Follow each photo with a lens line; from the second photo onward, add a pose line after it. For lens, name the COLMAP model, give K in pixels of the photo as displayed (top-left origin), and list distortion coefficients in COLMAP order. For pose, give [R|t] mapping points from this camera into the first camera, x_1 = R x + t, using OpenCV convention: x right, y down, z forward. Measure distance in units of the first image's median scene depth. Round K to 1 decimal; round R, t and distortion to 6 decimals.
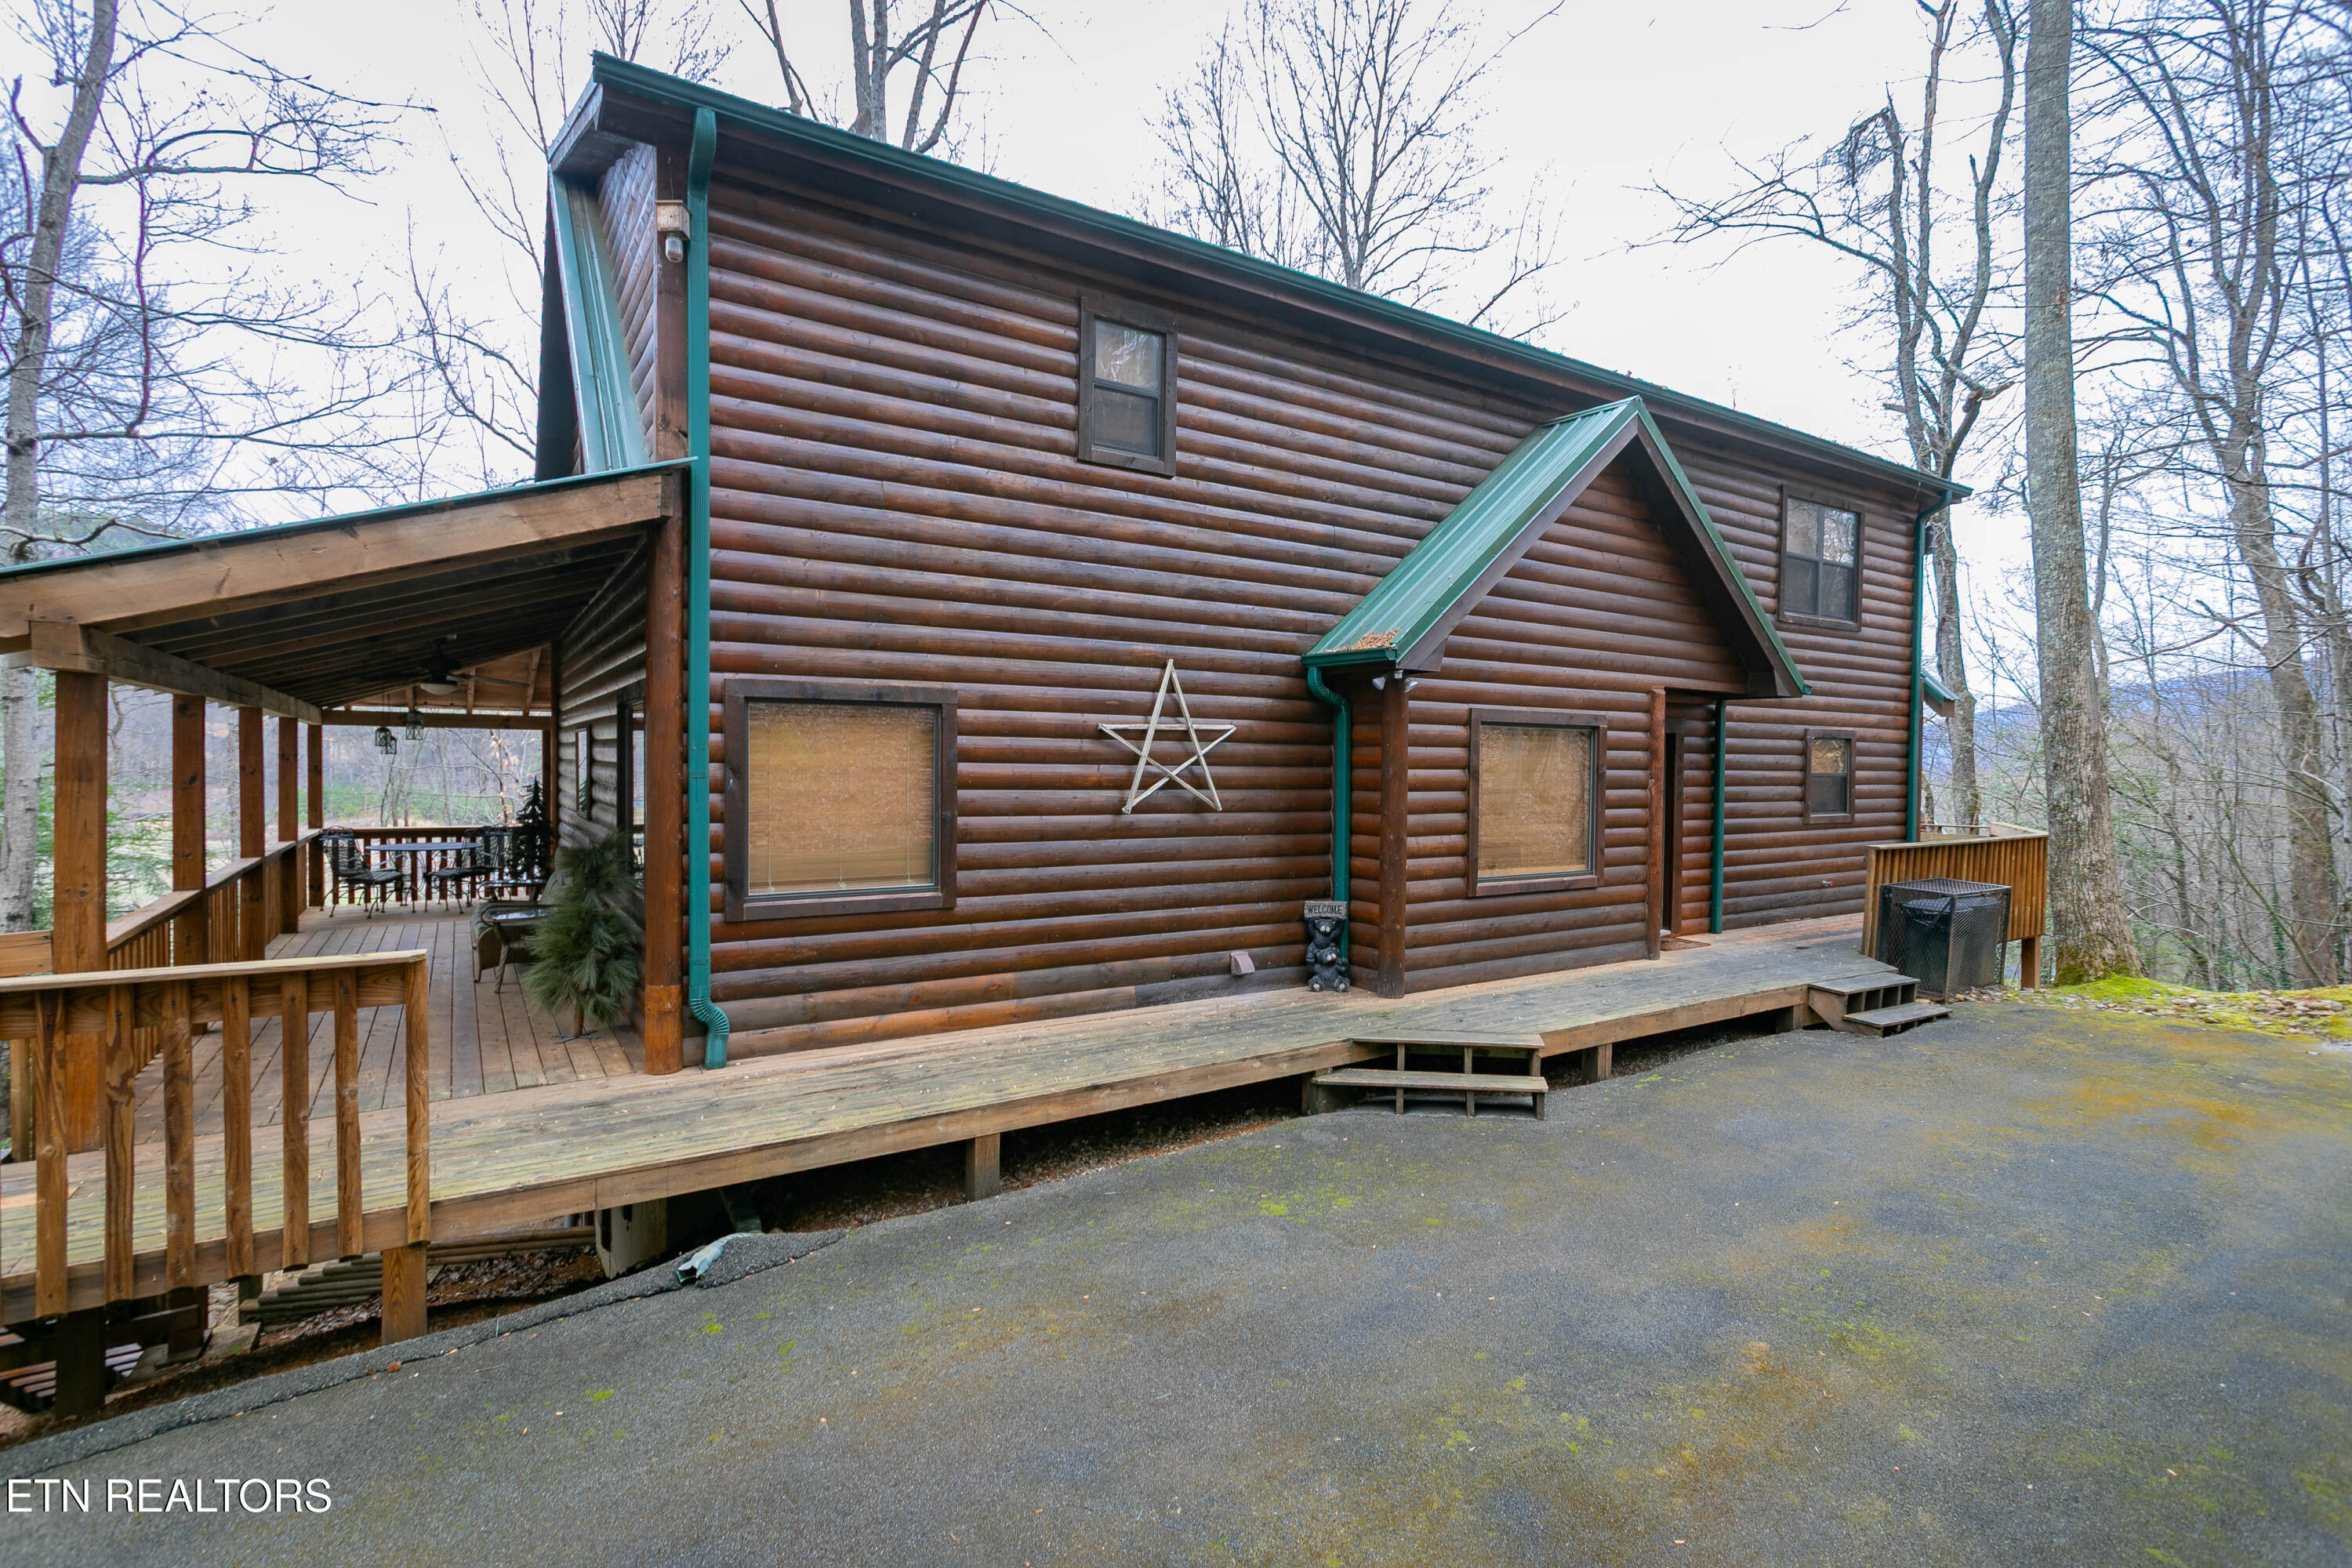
lens RADIAL K [[1114.7, 0, 1168.2], [0, 1114.7, 783.2], [0, 0, 1]] dist [-0.006395, 0.015824]
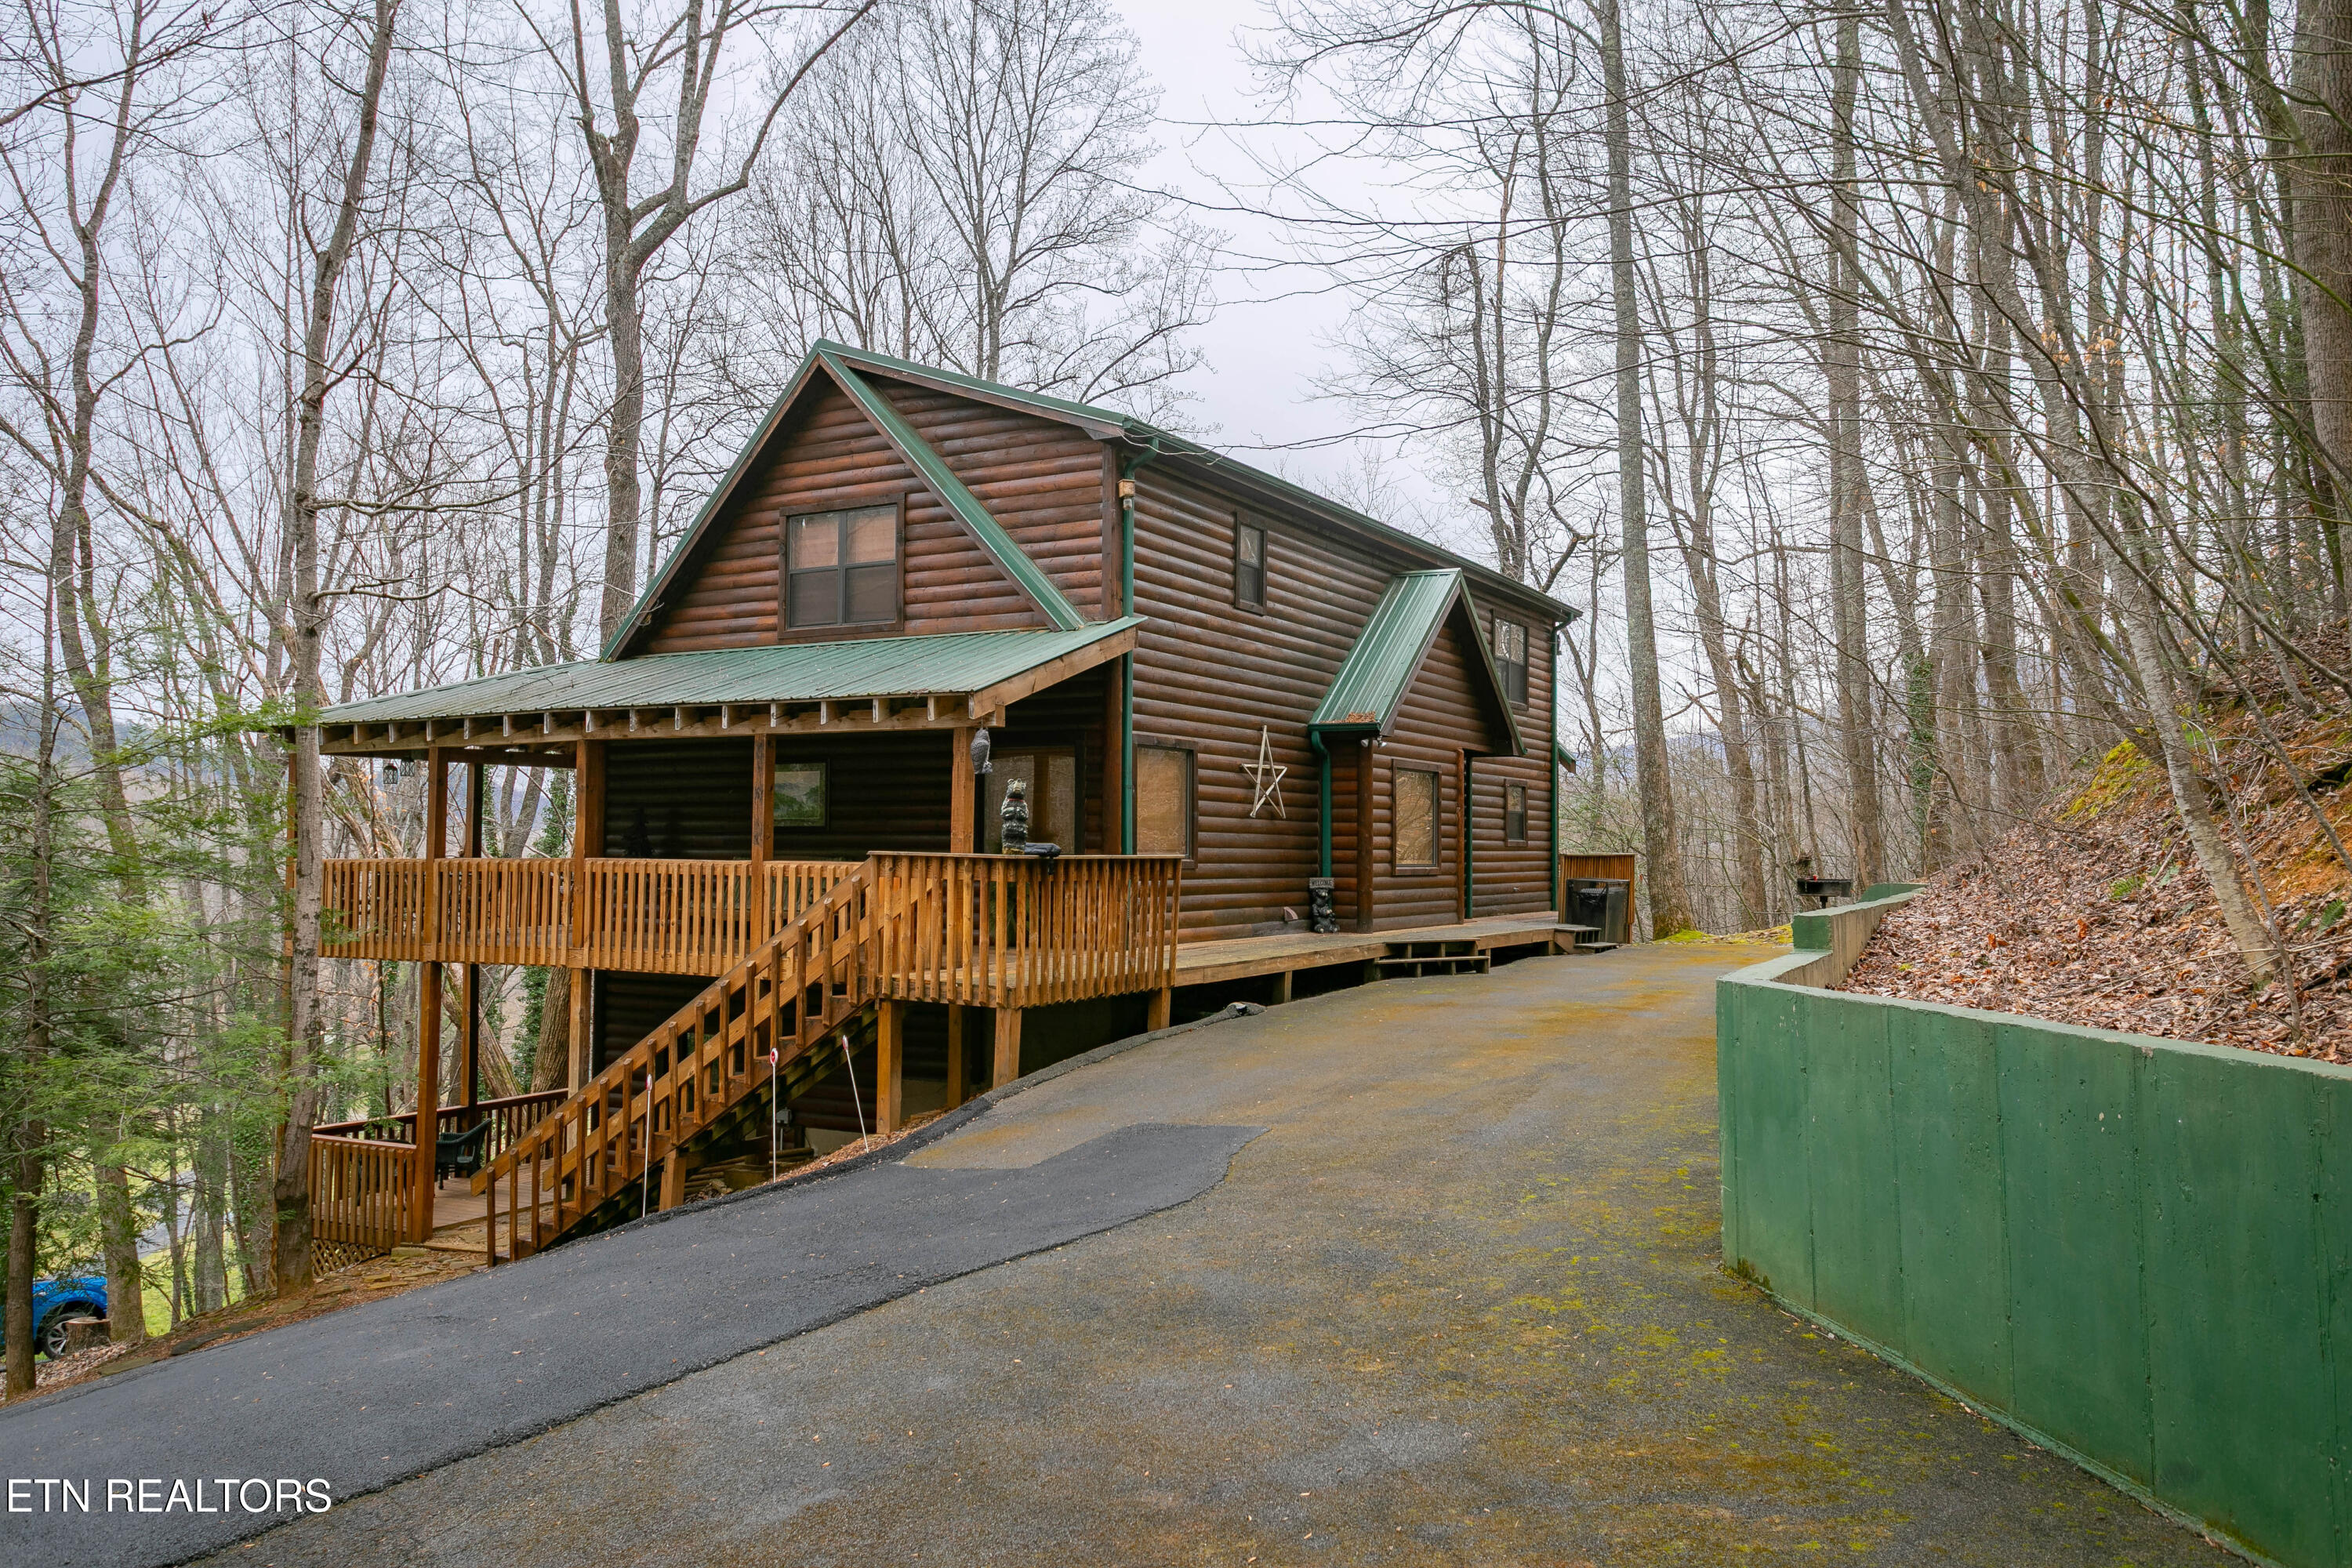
lens RADIAL K [[1682.9, 0, 1176.0], [0, 1682.9, 784.0], [0, 0, 1]] dist [0.019903, -0.000695]
pose [[0.890482, 0.013326, 0.454823, -1.074466], [0.011461, 0.998597, -0.051699, 0.088253], [-0.454874, 0.051250, 0.889080, -0.990633]]
